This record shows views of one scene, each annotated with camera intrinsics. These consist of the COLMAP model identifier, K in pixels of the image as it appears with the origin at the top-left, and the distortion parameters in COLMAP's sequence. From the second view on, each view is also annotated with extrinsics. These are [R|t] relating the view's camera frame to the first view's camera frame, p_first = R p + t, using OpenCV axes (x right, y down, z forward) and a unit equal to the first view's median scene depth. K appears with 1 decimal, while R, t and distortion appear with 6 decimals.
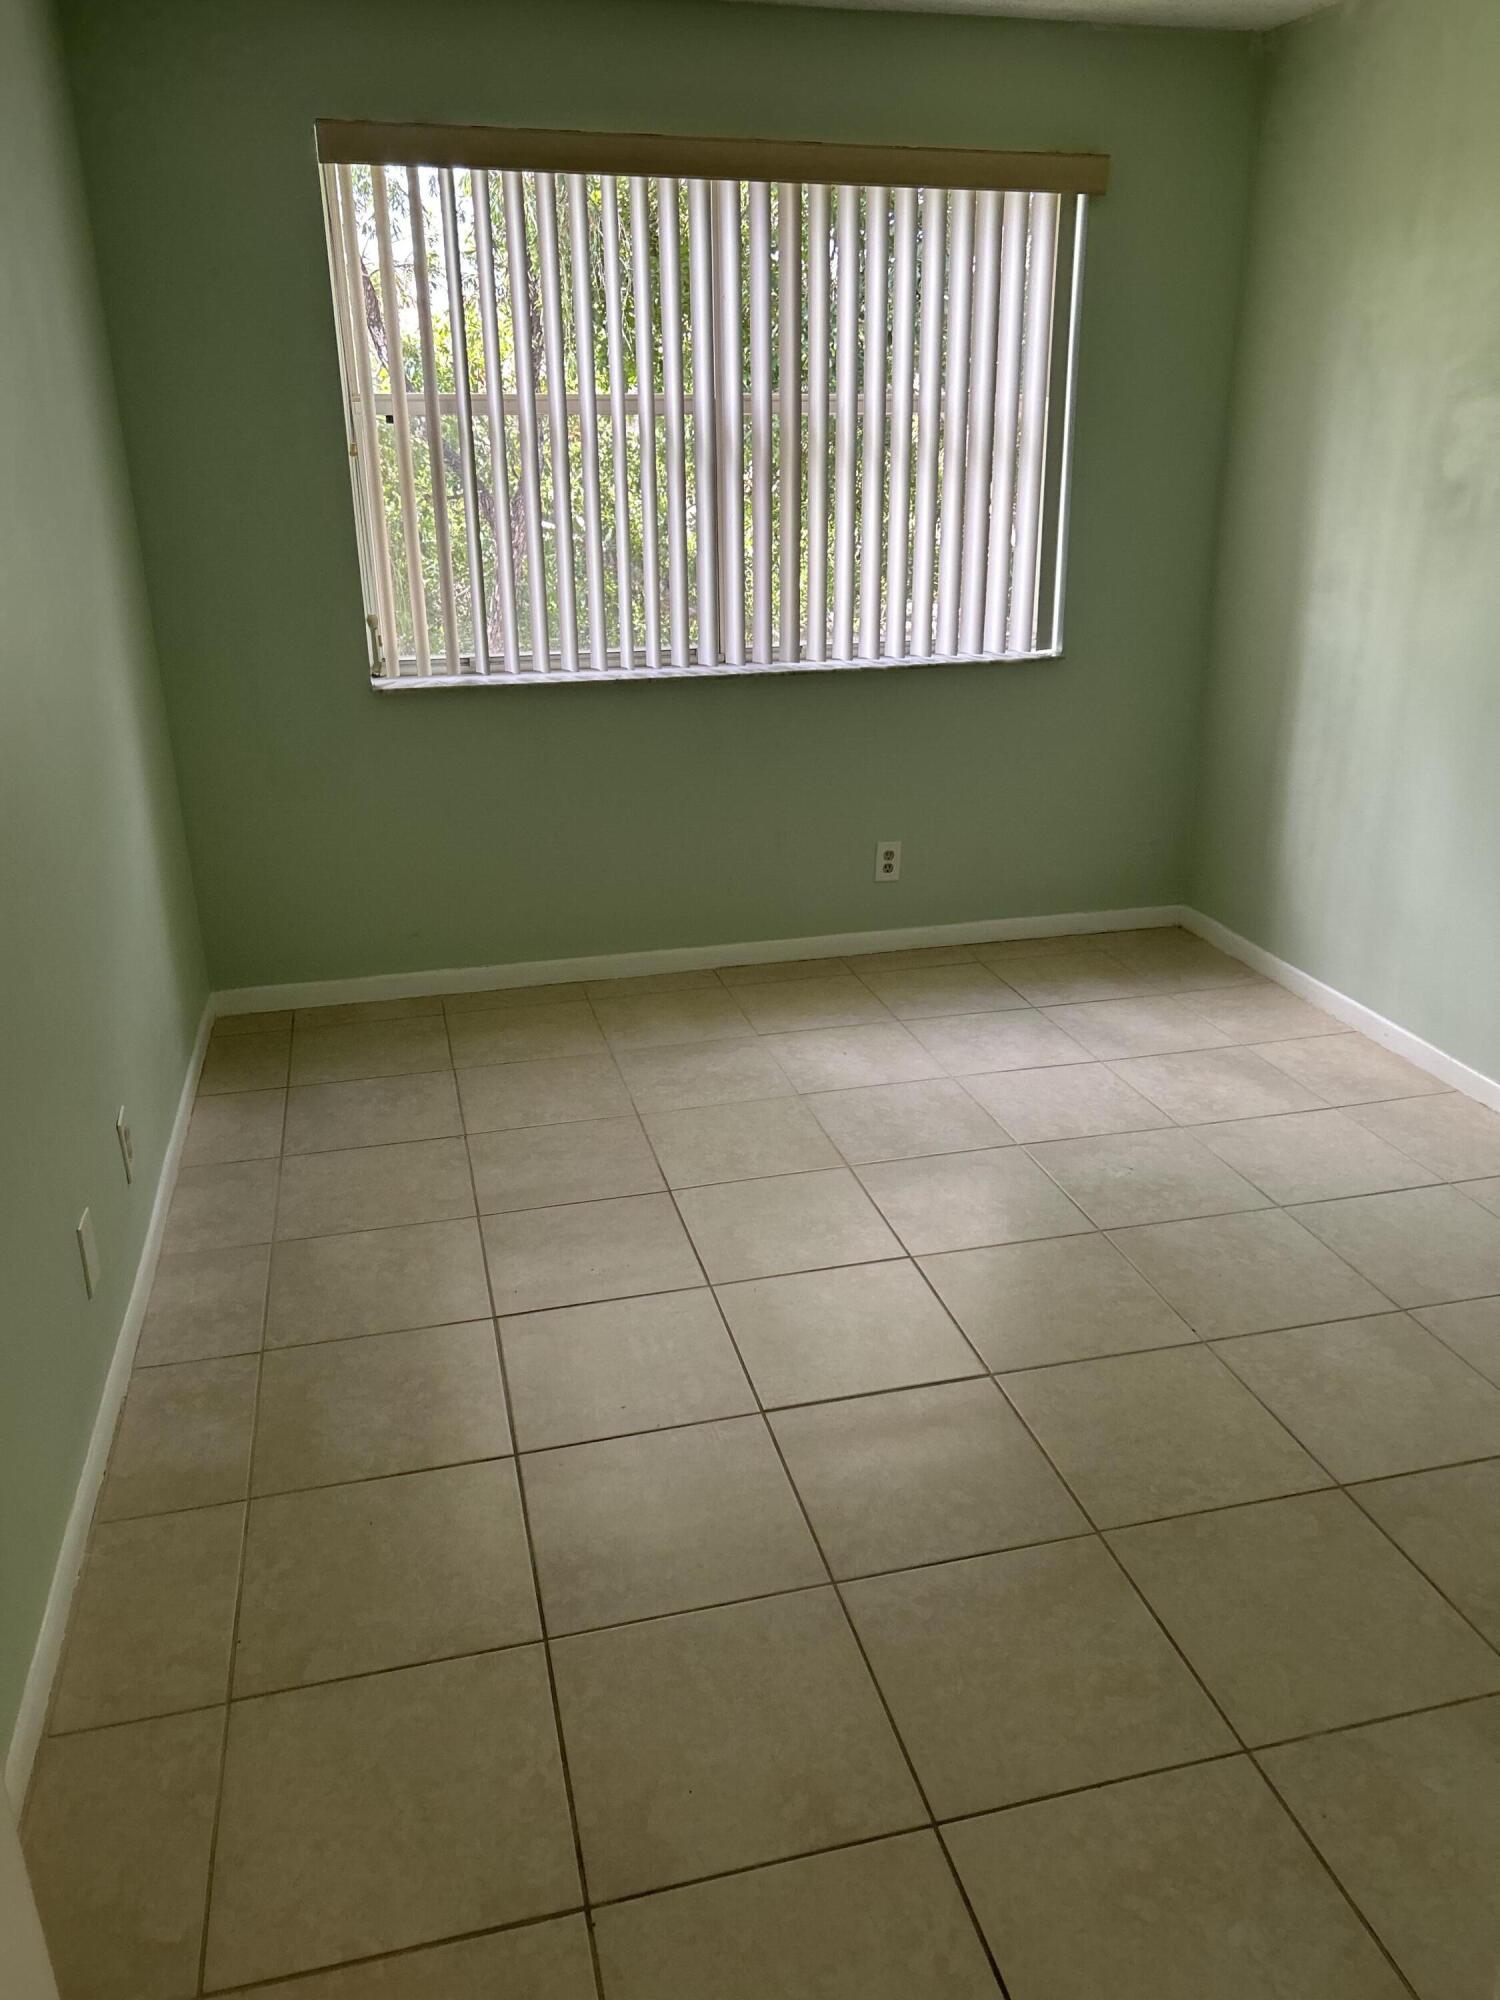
lens RADIAL K [[1435.5, 0, 750.0], [0, 1435.5, 1000.0], [0, 0, 1]] dist [-0.021368, 0.000228]
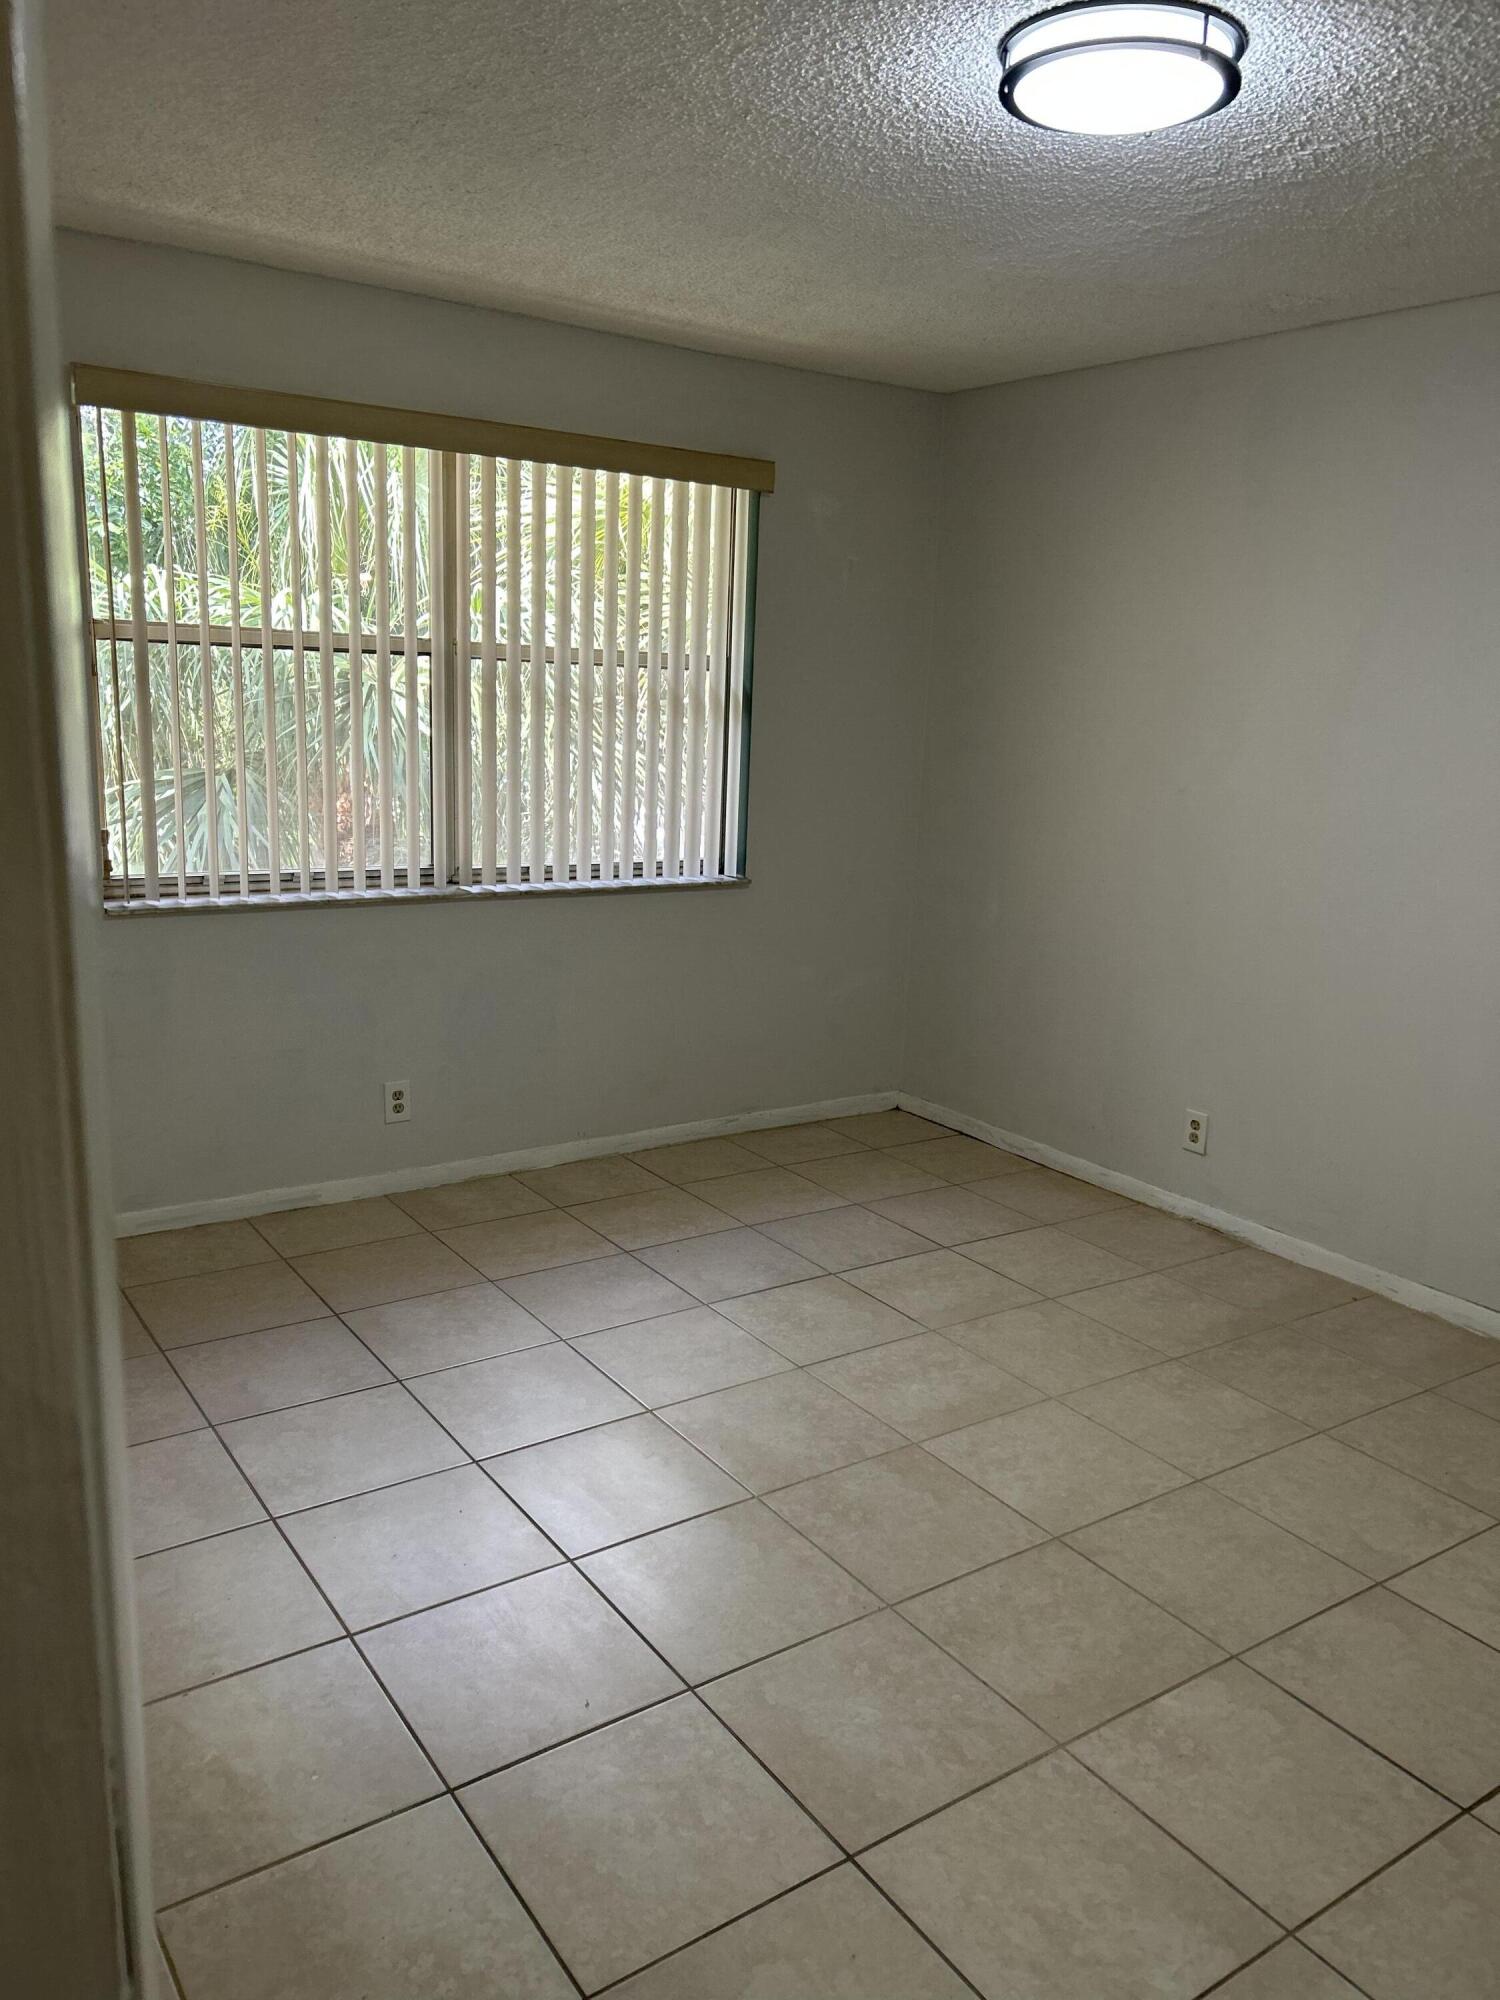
lens RADIAL K [[1495.2, 0, 750.0], [0, 1495.2, 1000.0], [0, 0, 1]] dist [0.003840, 0.000797]
pose [[0.933057, -0.034024, 0.358116, -0.199878], [0.092239, 0.984863, -0.146754, 0.023217], [-0.347702, 0.169962, 0.922072, -0.055043]]
